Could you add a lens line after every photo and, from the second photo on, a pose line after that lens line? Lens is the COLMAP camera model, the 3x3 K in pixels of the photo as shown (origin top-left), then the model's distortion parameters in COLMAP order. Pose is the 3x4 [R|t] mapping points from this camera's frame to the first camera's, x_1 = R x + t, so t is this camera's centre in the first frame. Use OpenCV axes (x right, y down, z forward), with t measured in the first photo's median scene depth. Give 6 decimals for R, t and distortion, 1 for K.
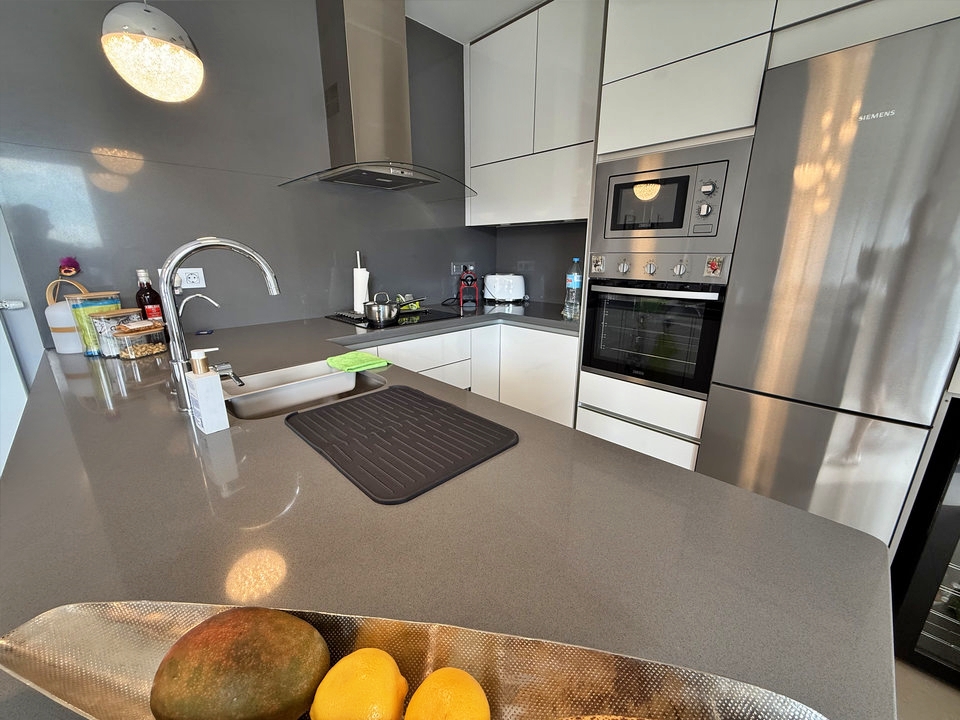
lens RADIAL K [[382.4, 0, 477.2], [0, 382.4, 357.5], [0, 0, 1]] dist [-0.004316, 0.000874]
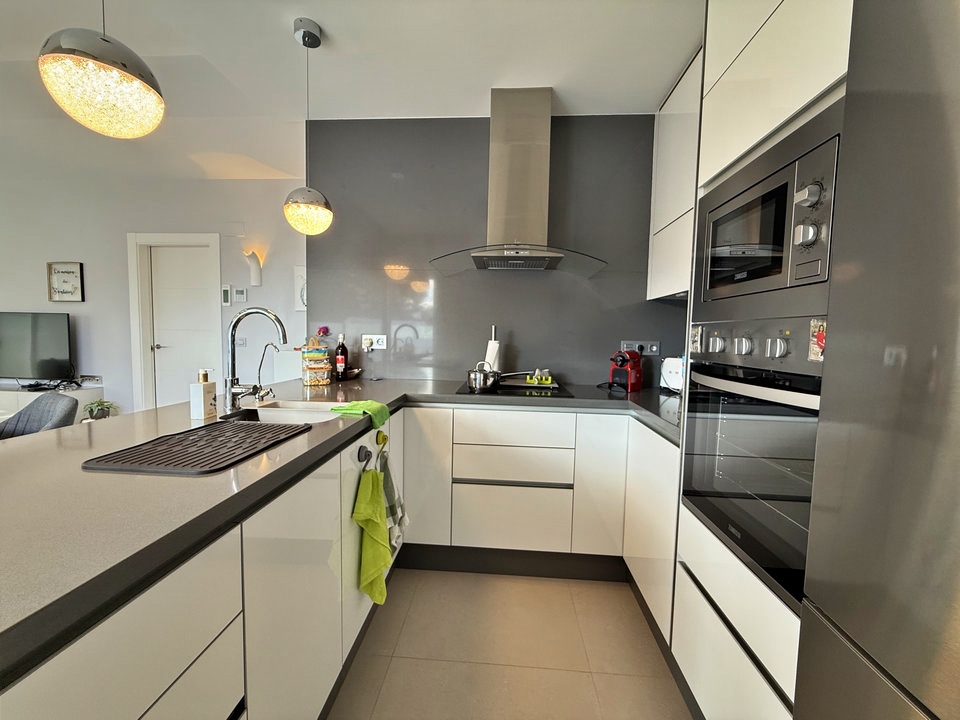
lens RADIAL K [[382.4, 0, 480.6], [0, 382.4, 356.8], [0, 0, 1]] dist [-0.004316, 0.000874]
pose [[0.653369, 0.055508, -0.755002, 0.556924], [-0.217980, 0.968866, -0.117406, -0.057325], [0.724978, 0.241285, 0.645126, 0.309474]]
